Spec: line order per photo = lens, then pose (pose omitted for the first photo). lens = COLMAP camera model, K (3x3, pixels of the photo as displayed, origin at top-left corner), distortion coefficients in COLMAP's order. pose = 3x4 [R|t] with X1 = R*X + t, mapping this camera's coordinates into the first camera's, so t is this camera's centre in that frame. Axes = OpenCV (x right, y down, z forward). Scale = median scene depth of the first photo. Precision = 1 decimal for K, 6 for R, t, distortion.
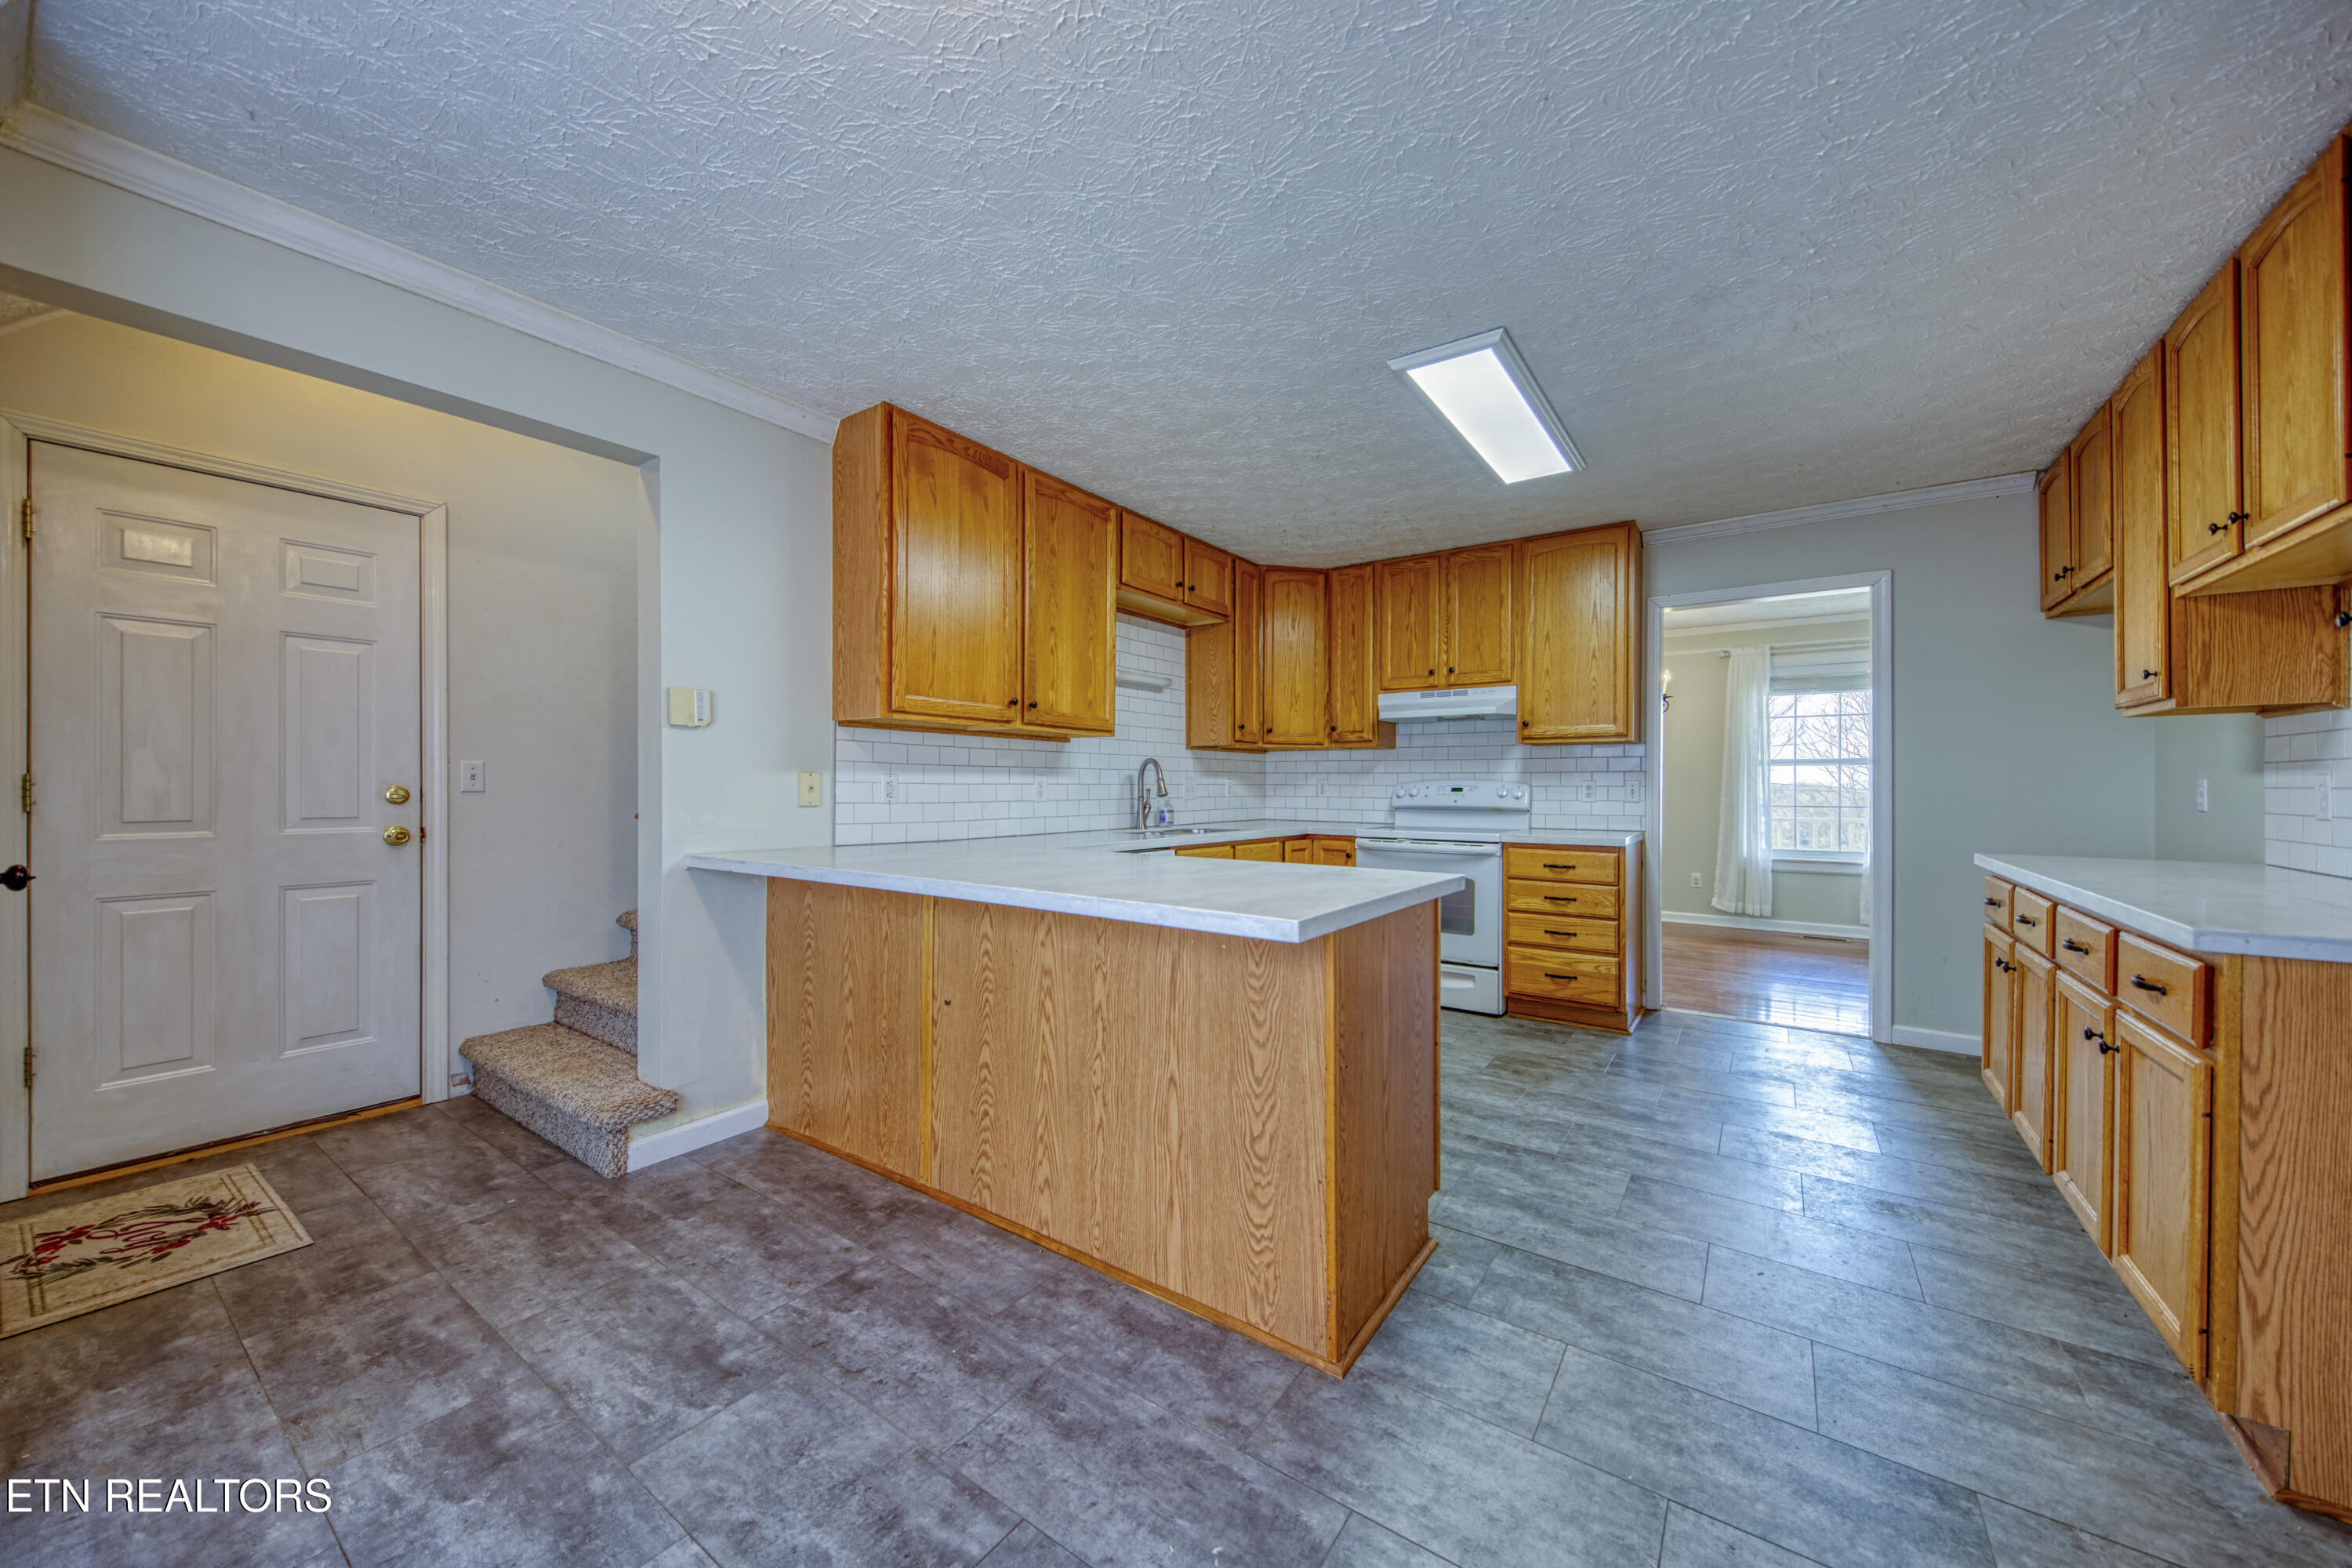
lens RADIAL K [[808.4, 0, 1176.0], [0, 808.4, 784.0], [0, 0, 1]] dist [0.016260, -0.006176]
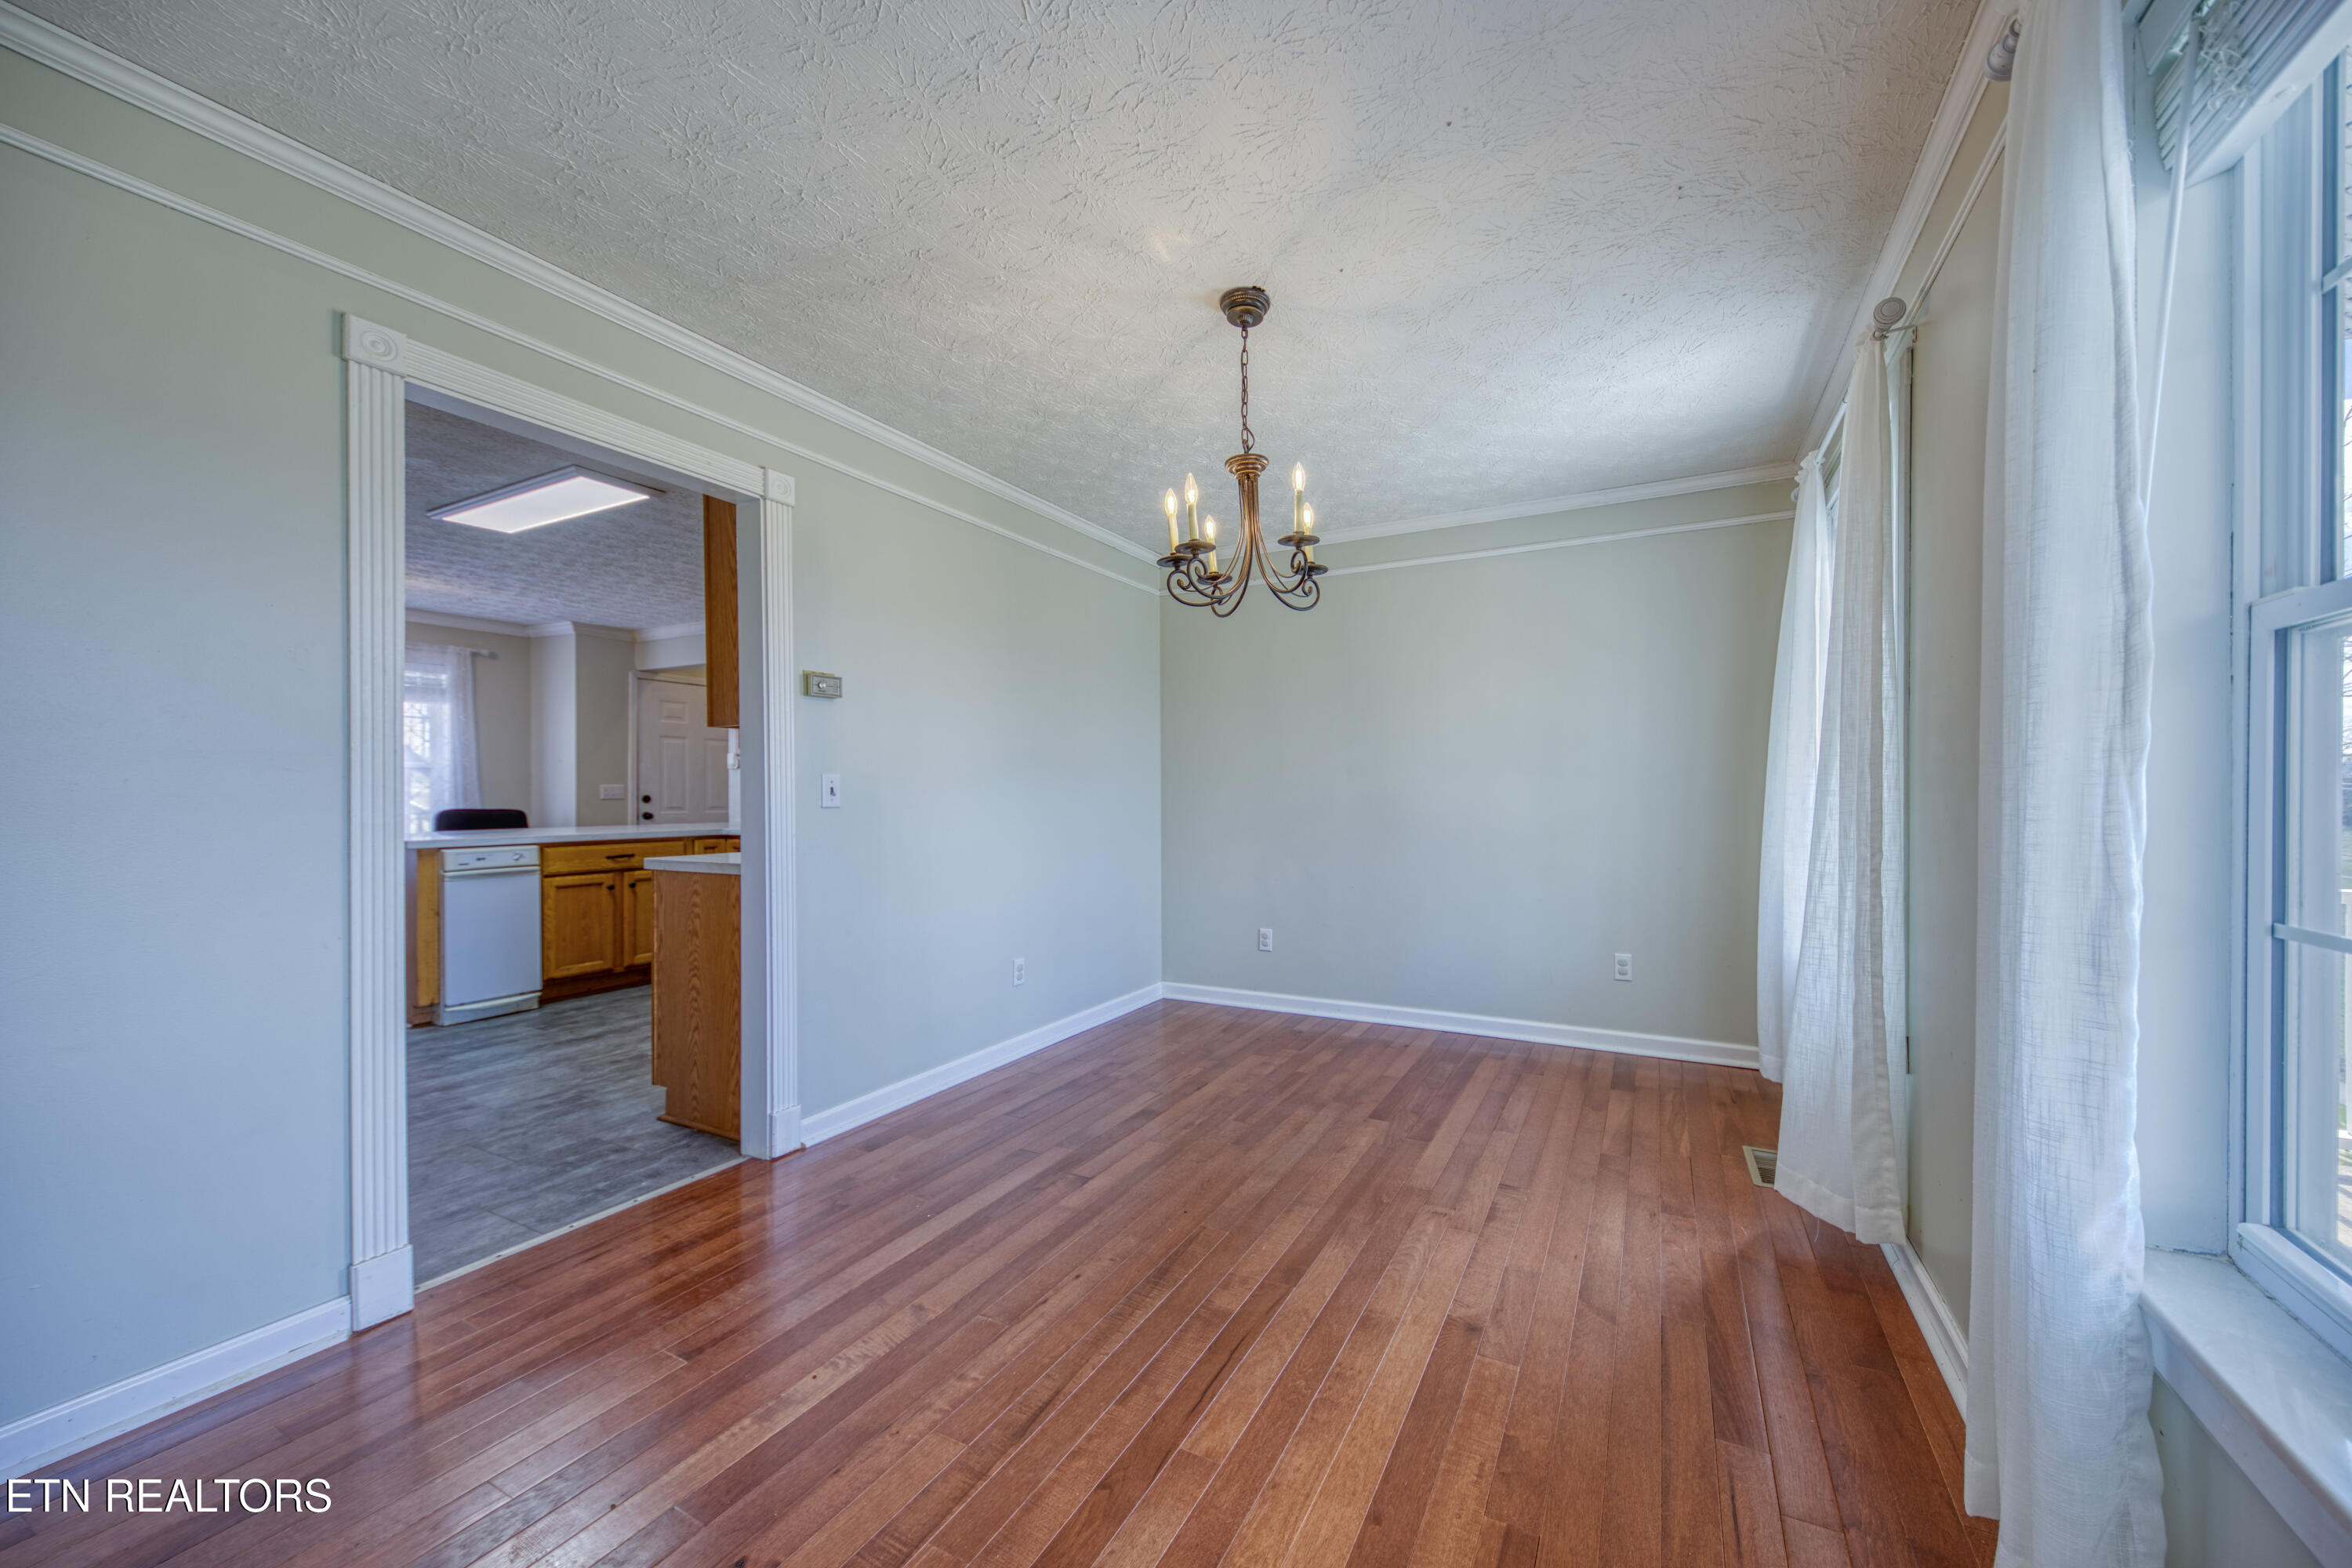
lens RADIAL K [[844.7, 0, 1278.5], [0, 844.7, 803.8], [0, 0, 1]] dist [0.000675, -0.000008]
pose [[0.185776, 0.008235, -0.982558, 1.464848], [0.002463, 0.999958, 0.008846, 0.008998], [0.982589, -0.004064, 0.185748, 1.449270]]
